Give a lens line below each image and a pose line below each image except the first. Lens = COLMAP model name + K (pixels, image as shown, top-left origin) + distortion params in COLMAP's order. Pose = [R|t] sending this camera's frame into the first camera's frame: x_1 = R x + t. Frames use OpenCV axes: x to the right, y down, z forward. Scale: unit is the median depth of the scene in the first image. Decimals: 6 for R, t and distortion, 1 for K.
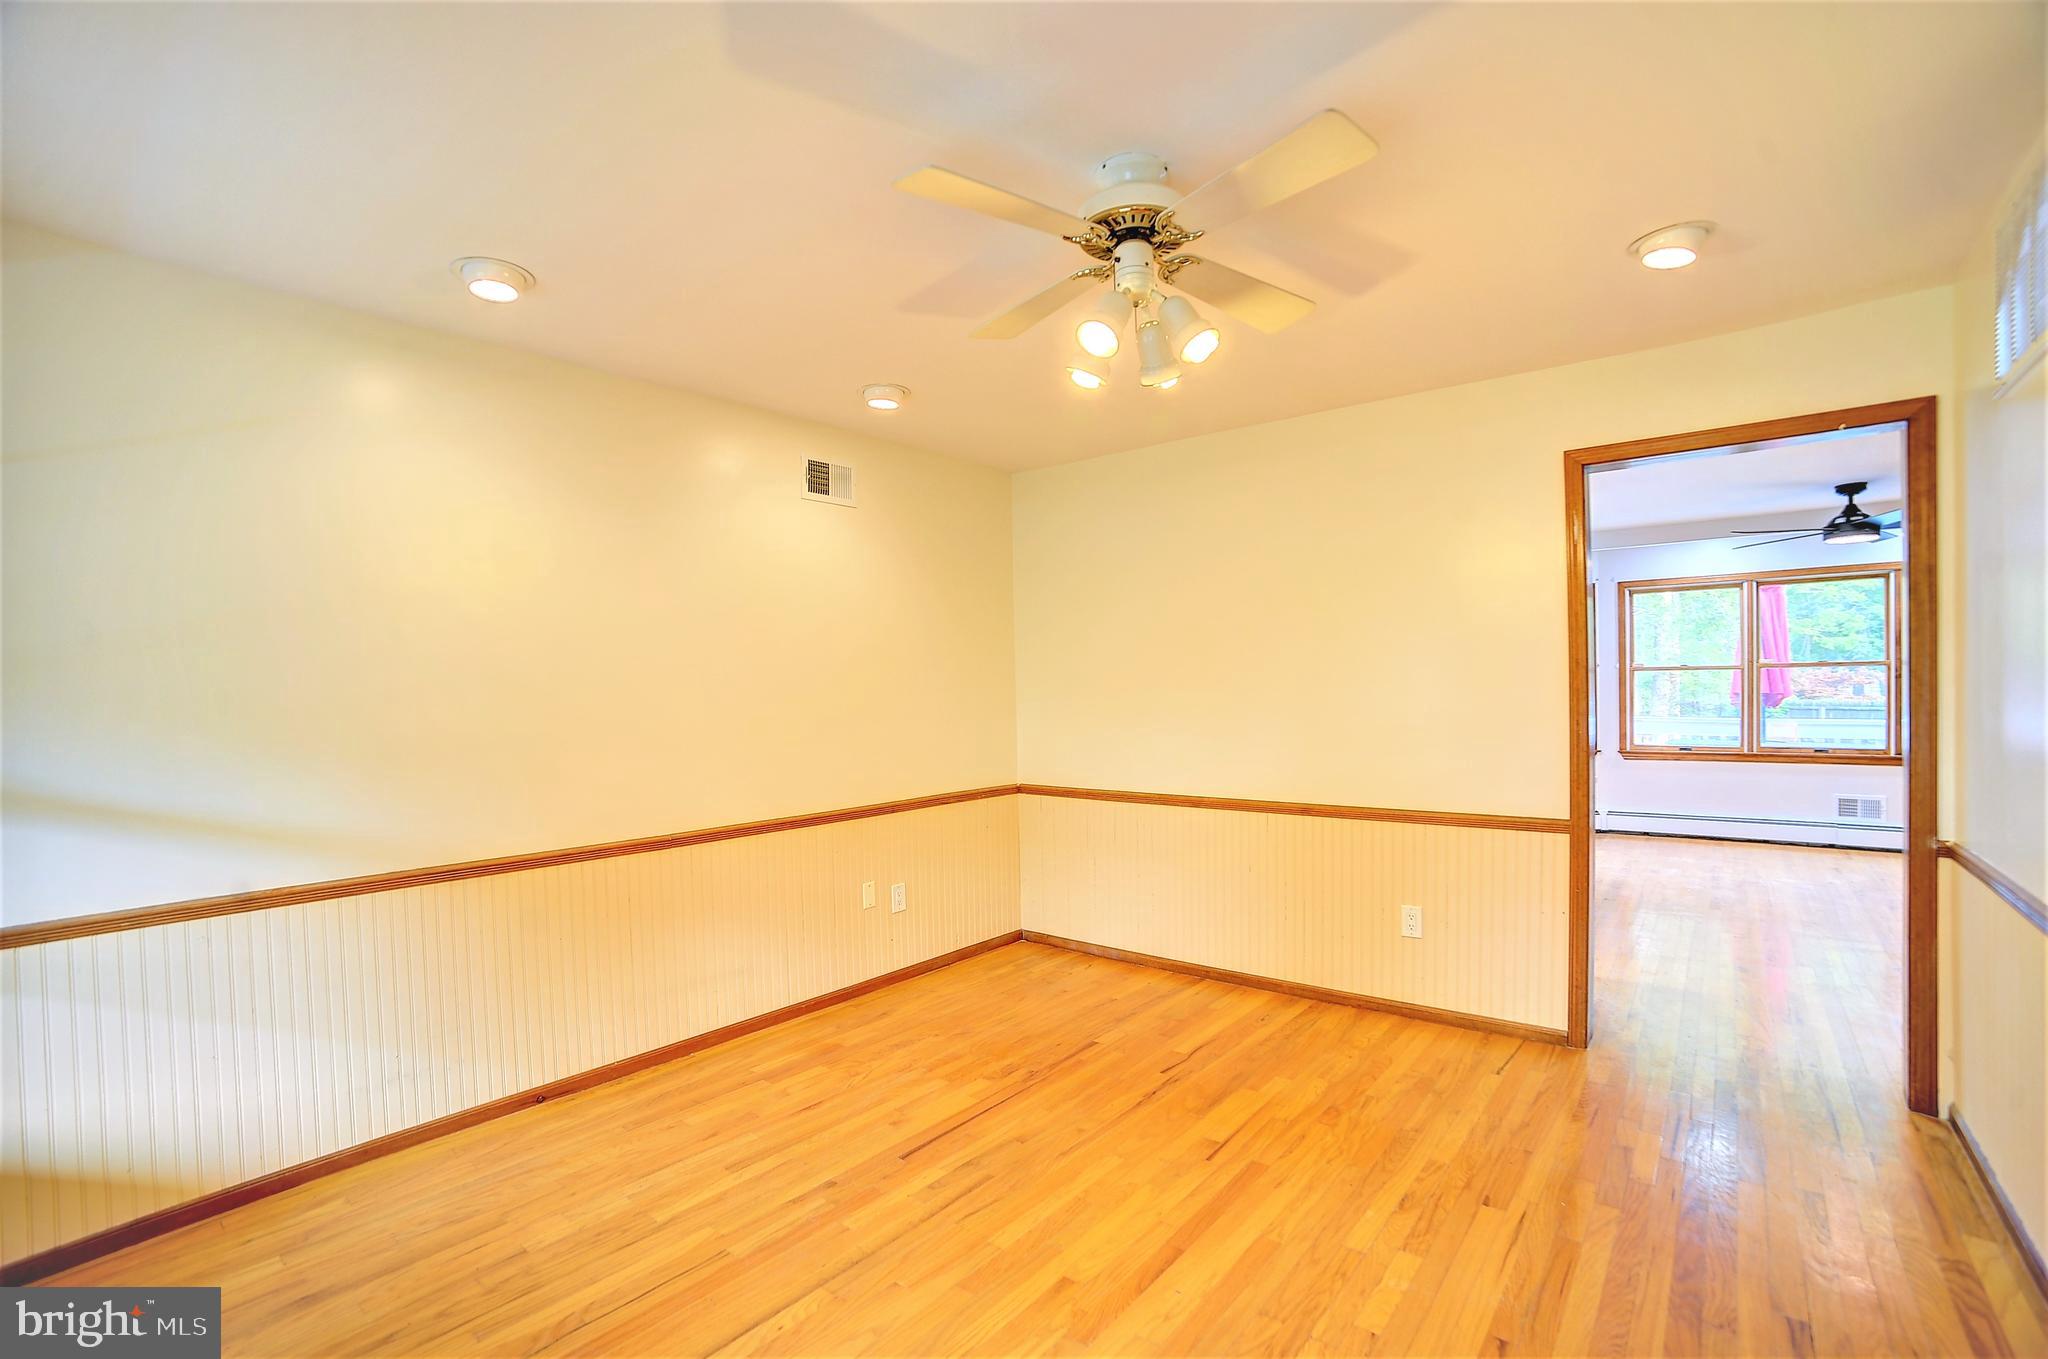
lens RADIAL K [[906.2, 0, 1026.0], [0, 906.2, 707.6], [0, 0, 1]] dist [-0.093878, 0.037649]
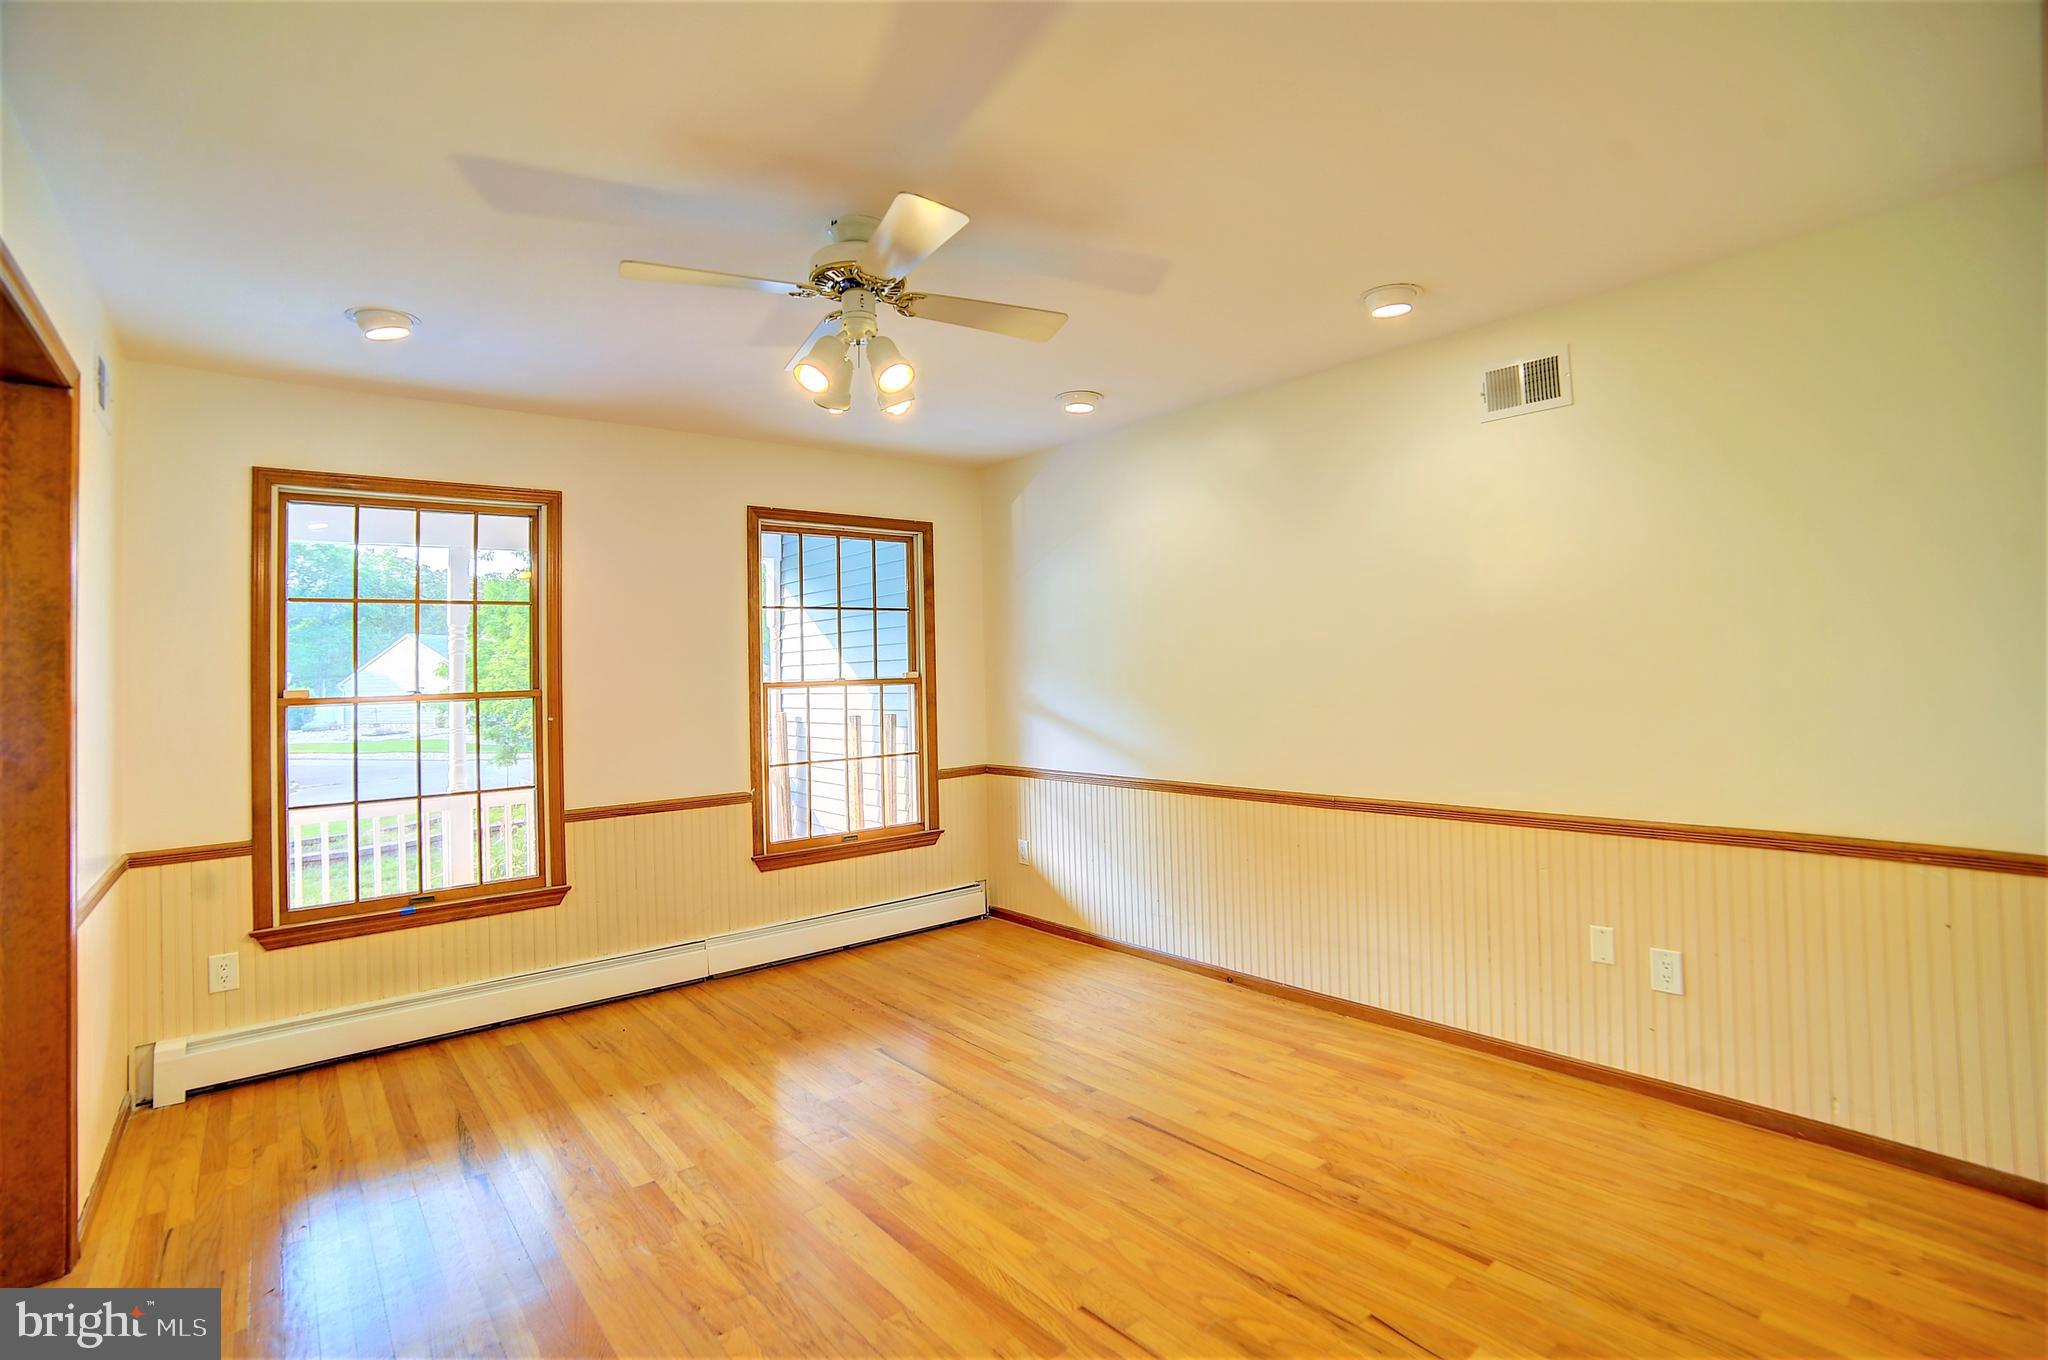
lens RADIAL K [[965.8, 0, 1027.6], [0, 965.8, 642.4], [0, 0, 1]] dist [-0.089507, 0.036907]
pose [[-0.189353, -0.004061, -0.981901, 0.813160], [0.014636, 0.999869, -0.006958, -0.036749], [0.981800, -0.015688, -0.189269, 0.915783]]
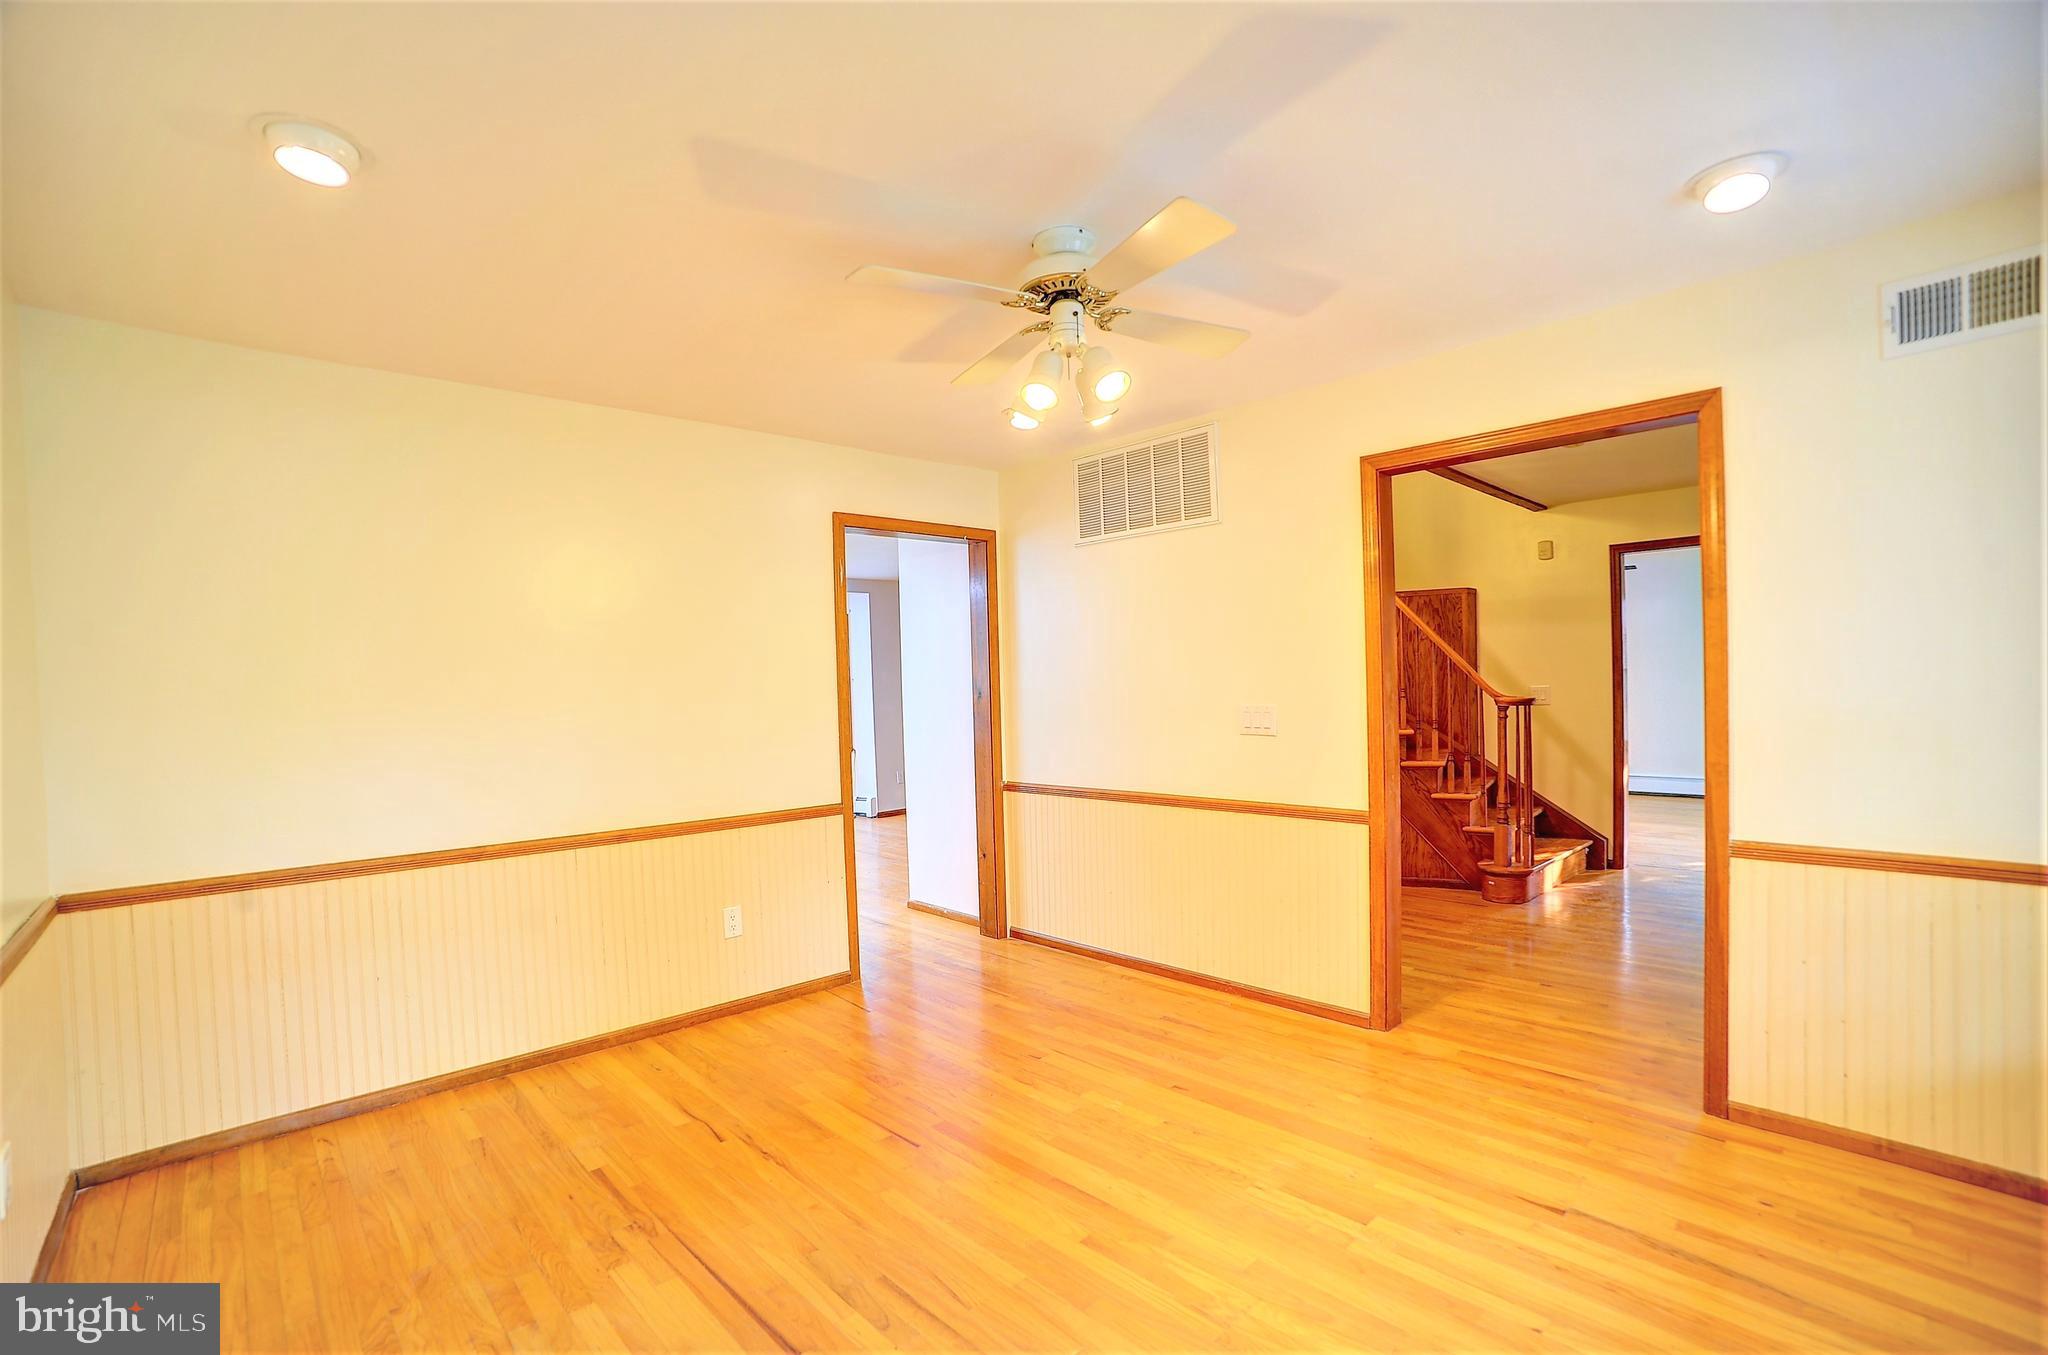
lens RADIAL K [[906.2, 0, 1026.0], [0, 906.2, 705.6], [0, 0, 1]] dist [-0.093878, 0.037649]
pose [[0.136285, -0.006596, 0.990648, -0.662737], [0.046235, 0.998931, 0.000291, 0.000065], [-0.989590, 0.045763, 0.136445, 0.582512]]
